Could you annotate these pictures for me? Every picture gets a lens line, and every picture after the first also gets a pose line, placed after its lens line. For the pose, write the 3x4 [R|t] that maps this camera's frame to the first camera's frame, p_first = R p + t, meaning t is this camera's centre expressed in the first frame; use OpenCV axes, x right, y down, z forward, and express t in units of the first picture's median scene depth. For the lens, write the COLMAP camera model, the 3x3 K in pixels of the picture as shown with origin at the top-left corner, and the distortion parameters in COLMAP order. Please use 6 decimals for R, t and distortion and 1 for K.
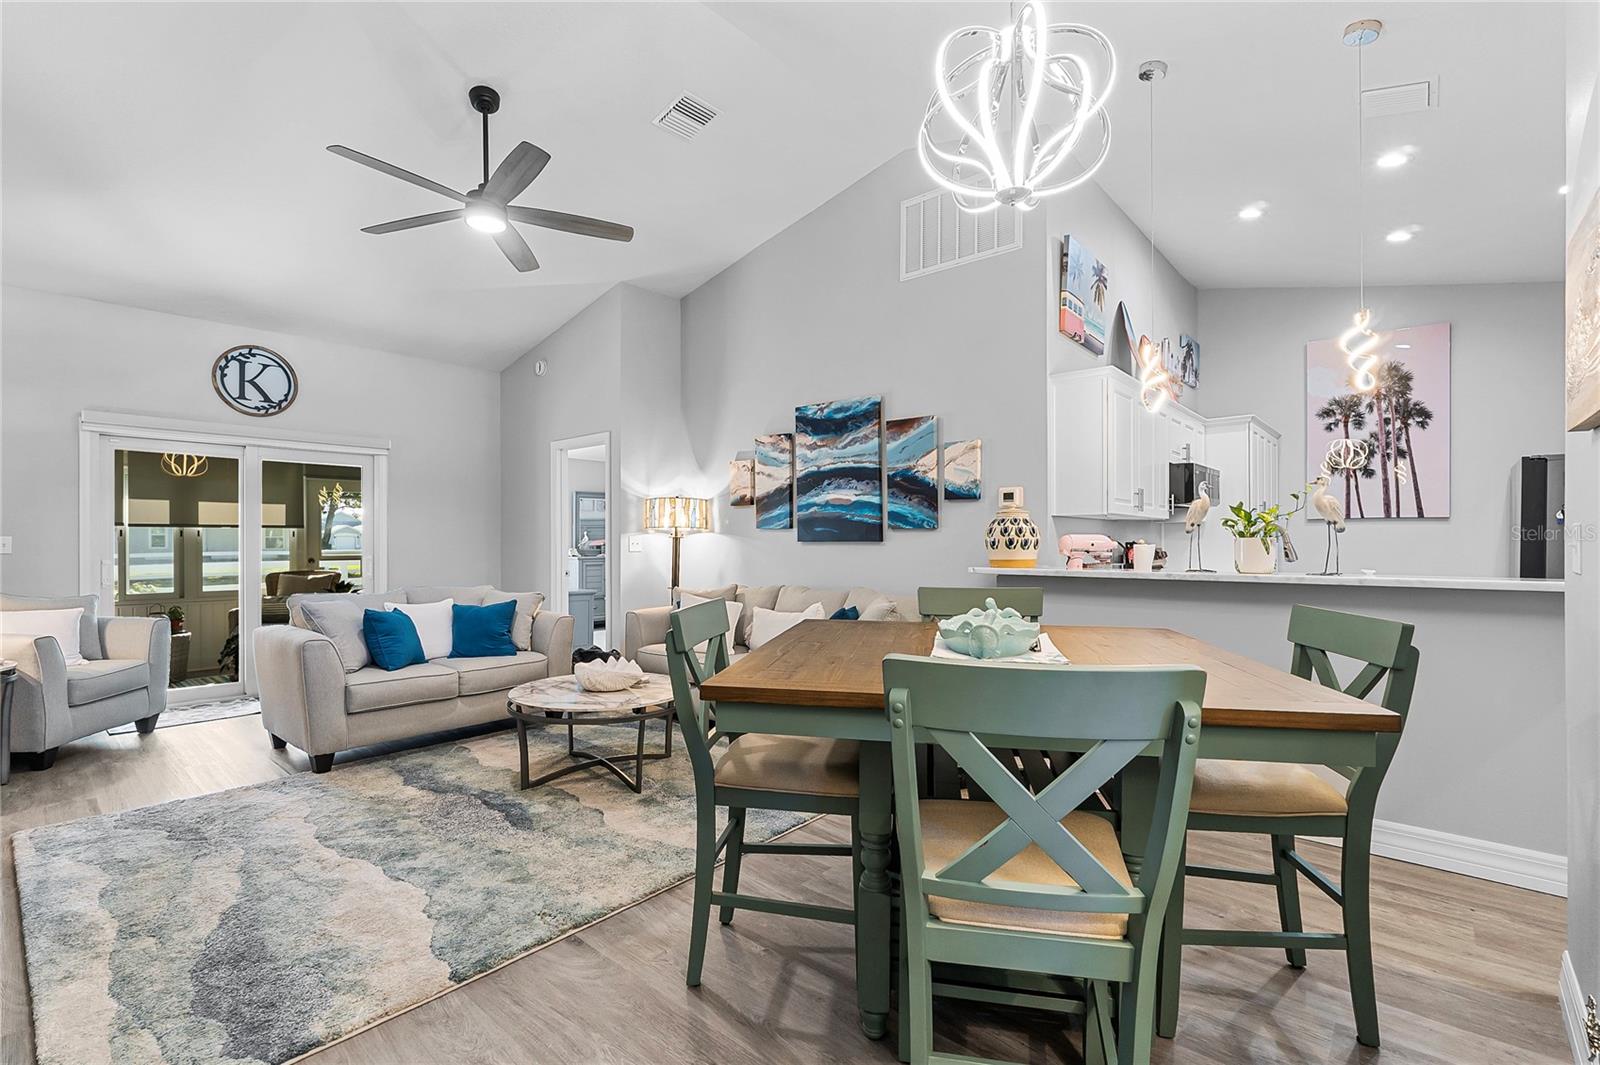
lens RADIAL K [[701.2, 0, 806.9], [0, 701.2, 536.6], [0, 0, 1]] dist [-0.005113, 0.000756]
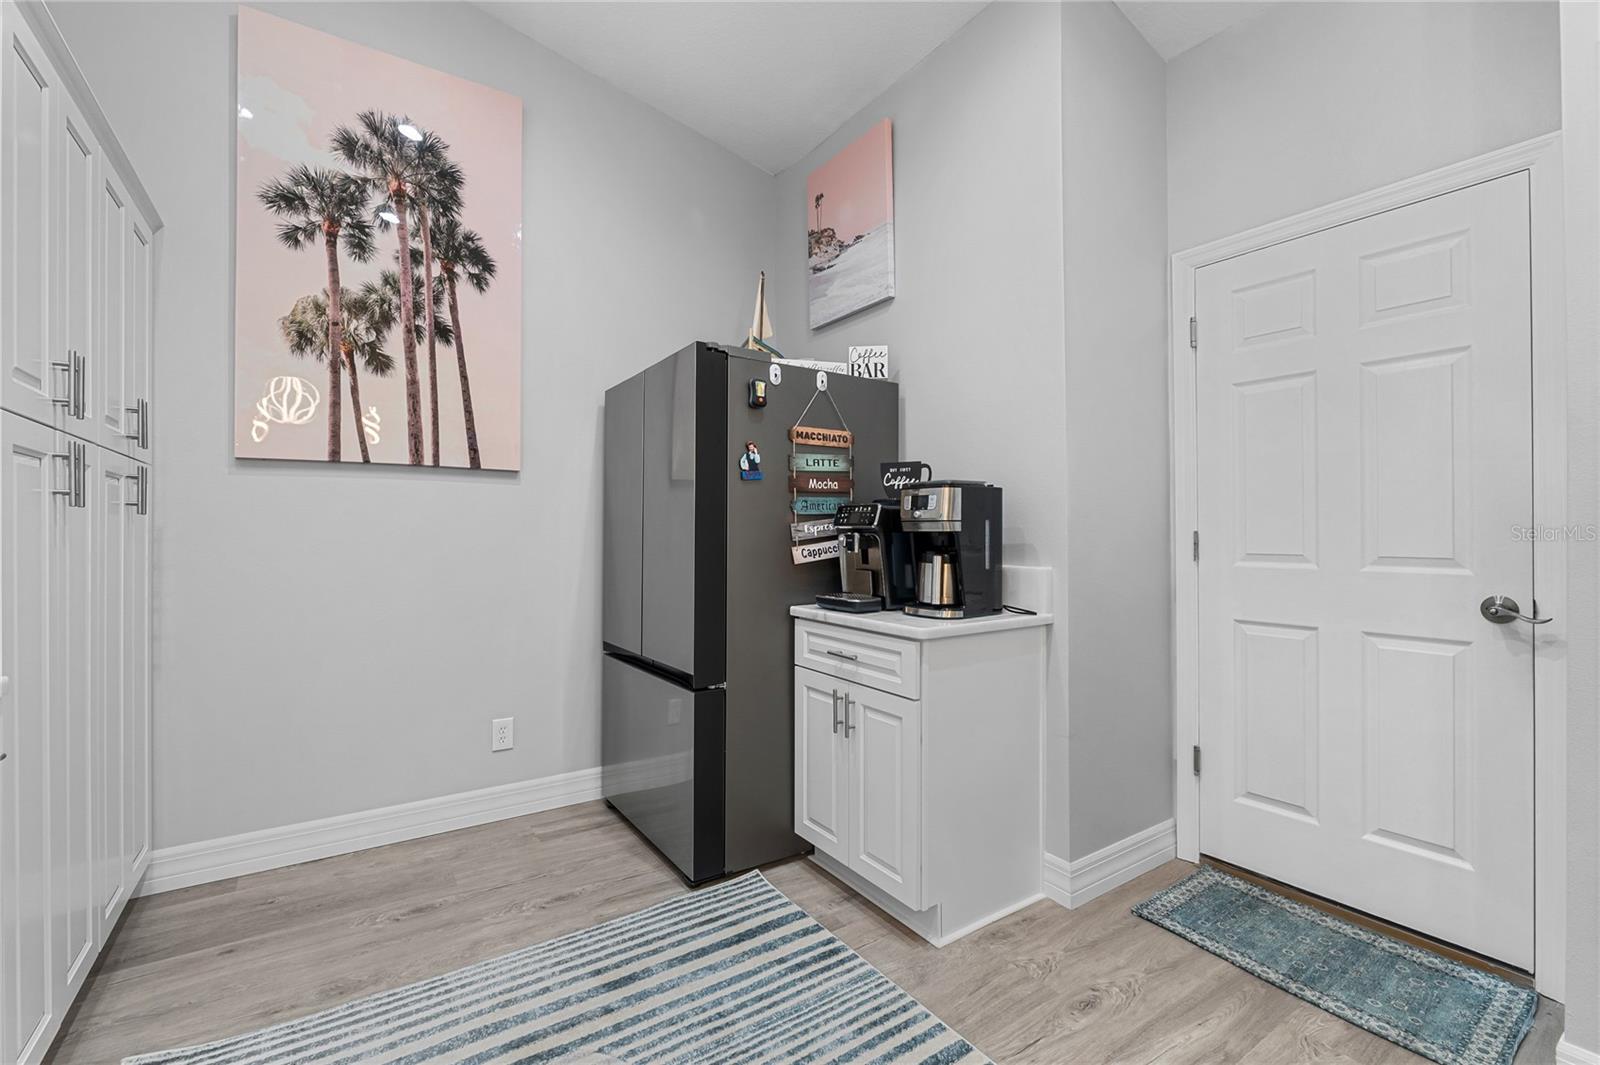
lens RADIAL K [[701.2, 0, 797.4], [0, 701.2, 526.4], [0, 0, 1]] dist [-0.005113, 0.000756]
pose [[0.260459, 0.010089, 0.965432, 0.449875], [0.002383, 0.999936, -0.011093, 0.018932], [-0.965482, 0.005190, 0.260418, 0.635900]]
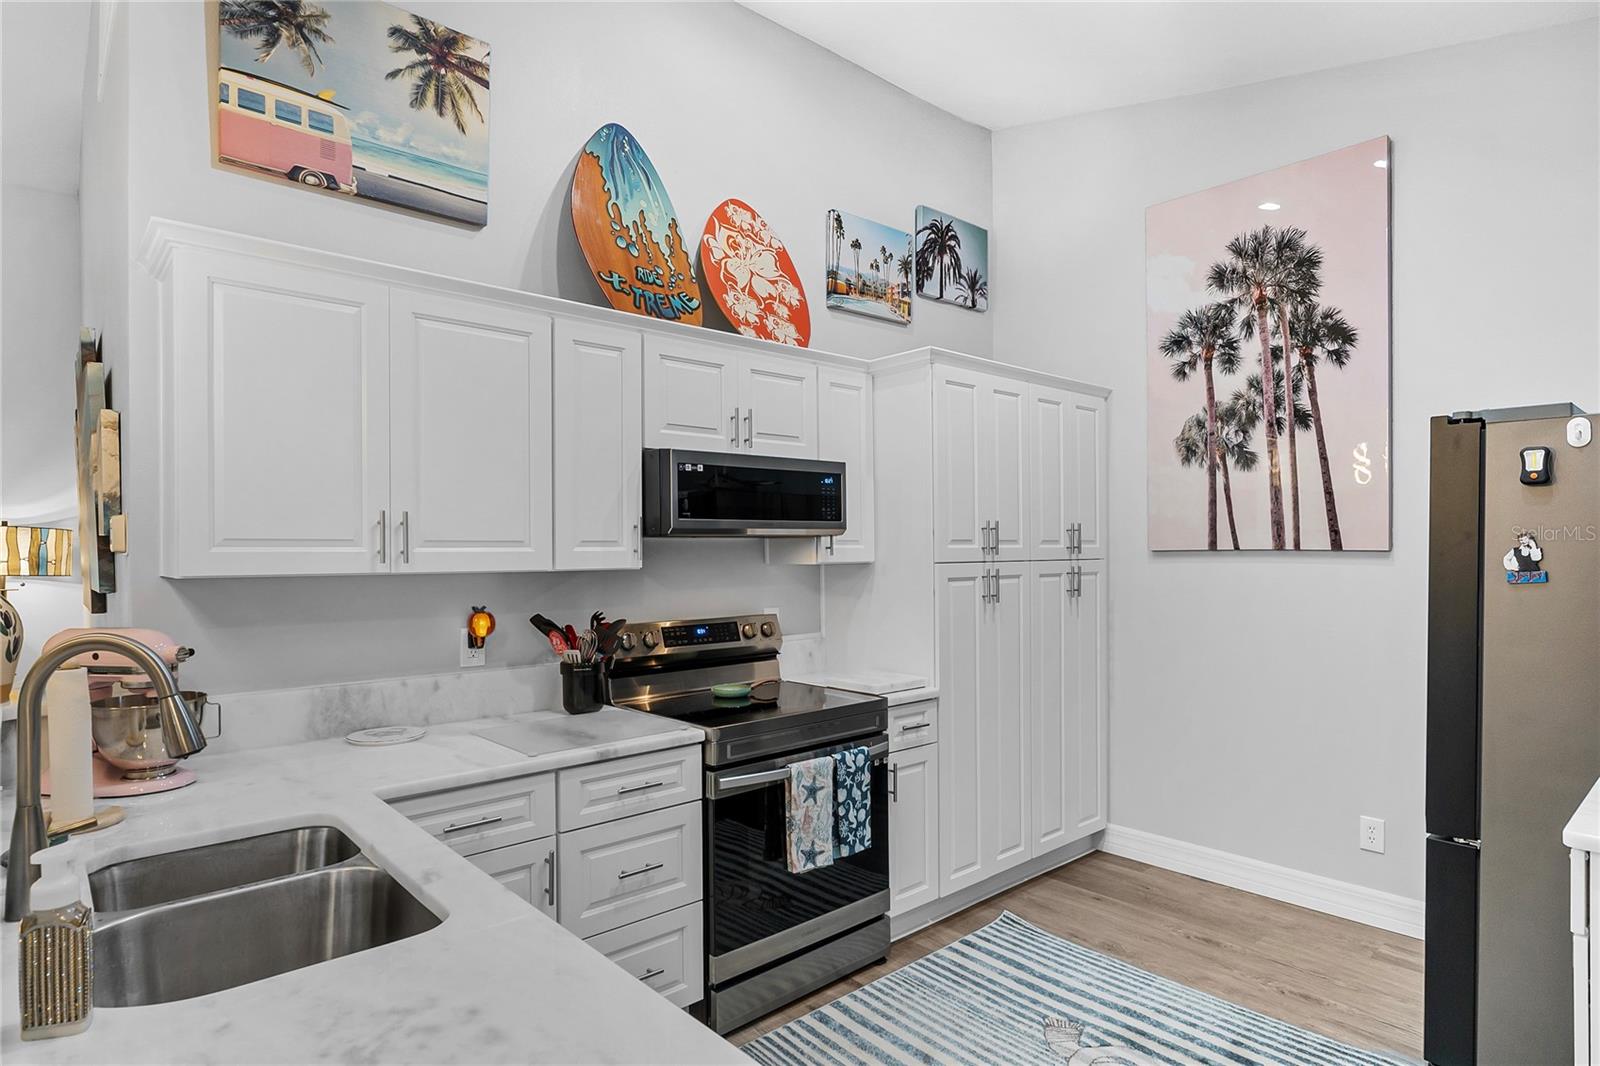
lens RADIAL K [[882.0, 0, 794.2], [0, 882.0, 542.3], [0, 0, 1]] dist [0.005915, 0.000635]
pose [[0.991207, -0.006461, -0.132163, 0.574886], [0.005751, 0.999967, -0.005753, -0.030868], [0.132196, 0.004942, 0.991211, 0.340642]]
